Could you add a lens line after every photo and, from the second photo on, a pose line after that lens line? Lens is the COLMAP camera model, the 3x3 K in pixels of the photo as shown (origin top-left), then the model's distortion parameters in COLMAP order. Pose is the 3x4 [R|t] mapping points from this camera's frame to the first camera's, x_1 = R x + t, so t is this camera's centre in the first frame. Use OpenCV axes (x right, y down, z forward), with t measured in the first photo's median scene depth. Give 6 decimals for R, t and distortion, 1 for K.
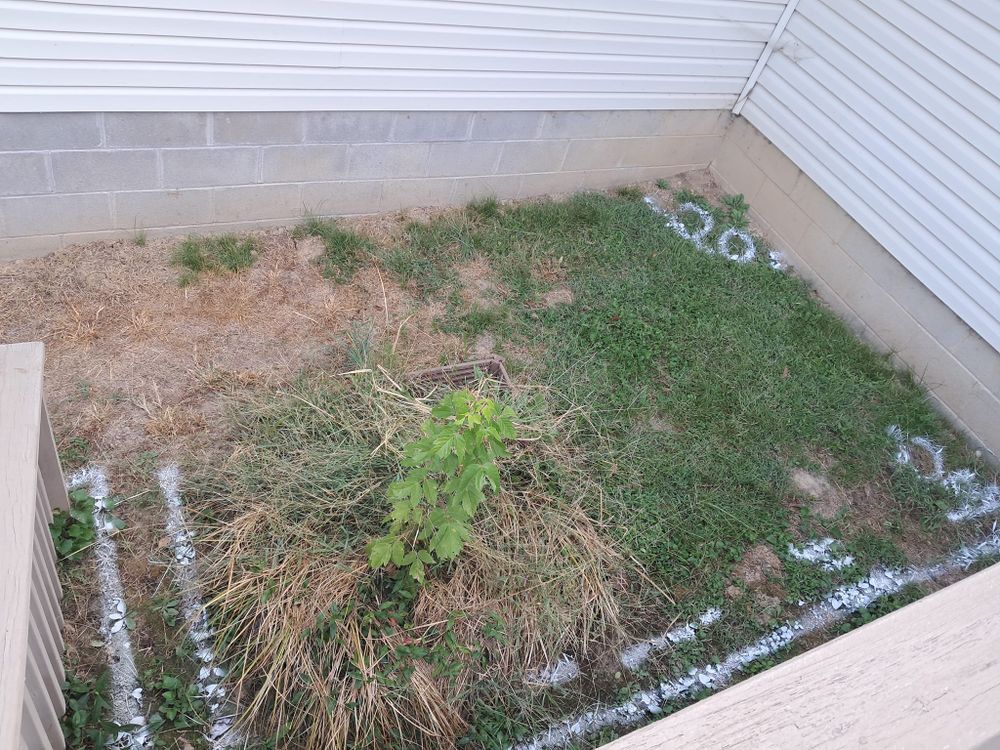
lens RADIAL K [[786.9, 0, 500.0], [0, 786.9, 375.0], [0, 0, 1]] dist [0.081037, -0.077124]
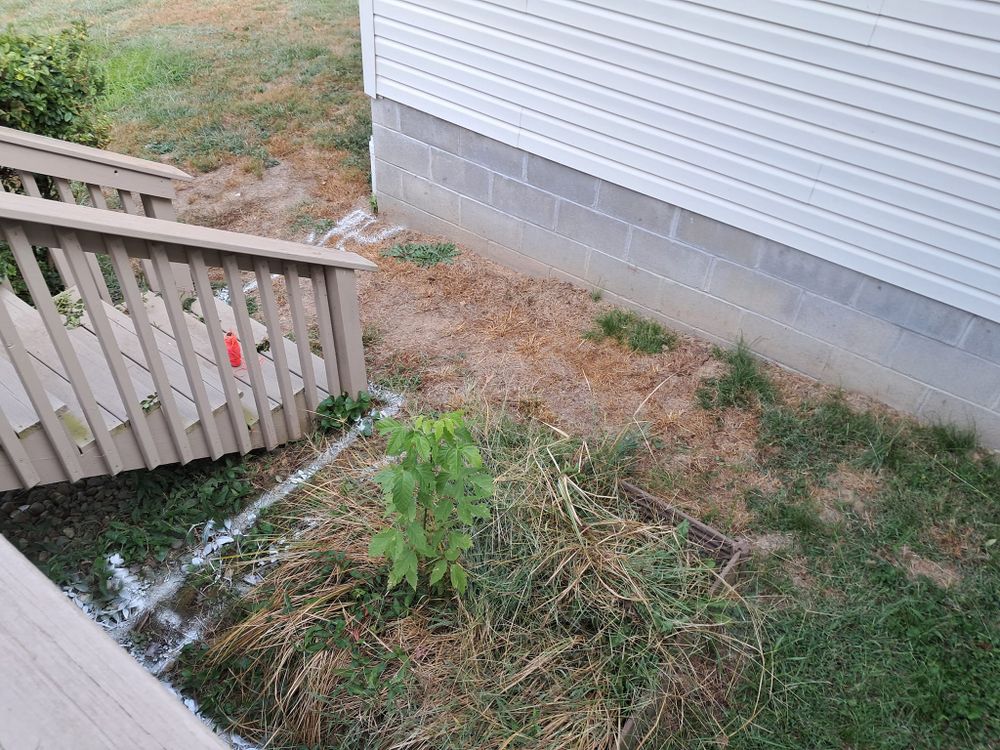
lens RADIAL K [[786.9, 0, 500.0], [0, 786.9, 375.0], [0, 0, 1]] dist [0.081037, -0.077124]
pose [[0.486707, 0.404330, -0.774360, 0.398488], [-0.587126, 0.807775, 0.052752, -0.054641], [0.646838, 0.428972, 0.630543, 0.237896]]
